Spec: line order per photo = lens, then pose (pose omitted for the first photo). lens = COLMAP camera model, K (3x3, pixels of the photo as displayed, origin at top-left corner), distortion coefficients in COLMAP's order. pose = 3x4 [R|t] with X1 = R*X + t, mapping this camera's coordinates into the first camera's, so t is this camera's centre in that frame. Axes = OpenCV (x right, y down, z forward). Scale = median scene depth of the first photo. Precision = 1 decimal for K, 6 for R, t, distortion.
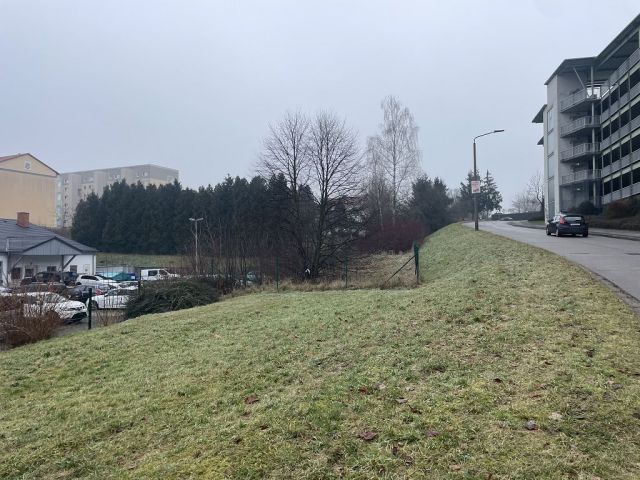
lens RADIAL K [[483.4, 0, 320.0], [0, 483.4, 240.0], [0, 0, 1]] dist [0.002069, -0.005358]
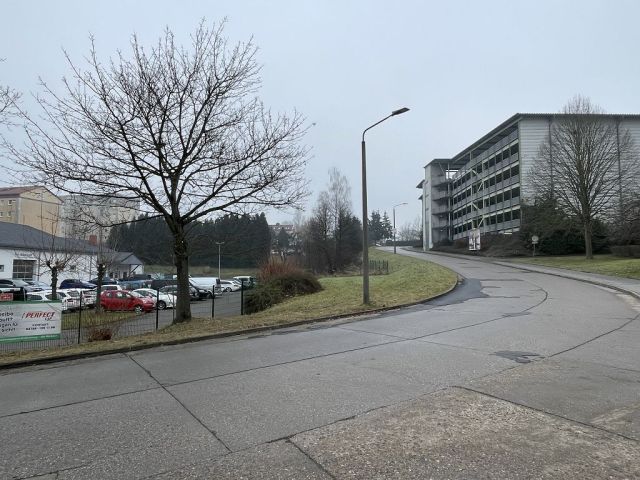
lens RADIAL K [[483.4, 0, 320.0], [0, 483.4, 240.0], [0, 0, 1]] dist [0.002069, -0.005358]
pose [[0.968224, 0.020907, 0.249209, -0.291970], [-0.011734, 0.999200, -0.038236, 0.003612], [-0.249809, 0.034096, 0.967695, -0.521000]]
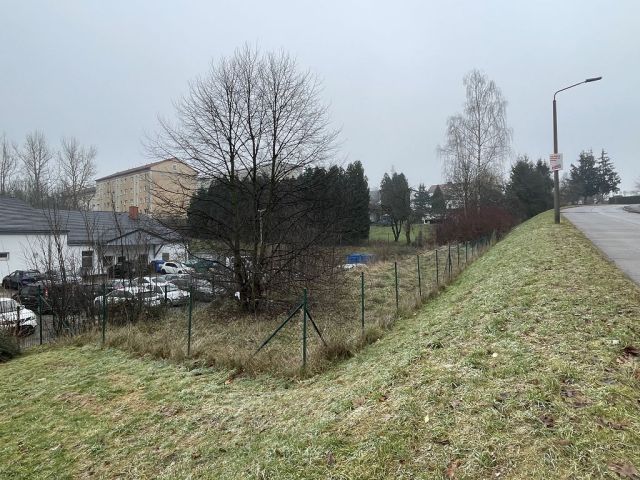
lens RADIAL K [[424.6, 0, 319.5], [0, 424.6, 230.3], [0, 0, 1]] dist [-0.005824, -0.001795]
pose [[0.964697, -0.002069, -0.263353, 0.075172], [0.005996, 0.999882, 0.014110, -0.009958], [0.263293, -0.015191, 0.964596, 0.152157]]
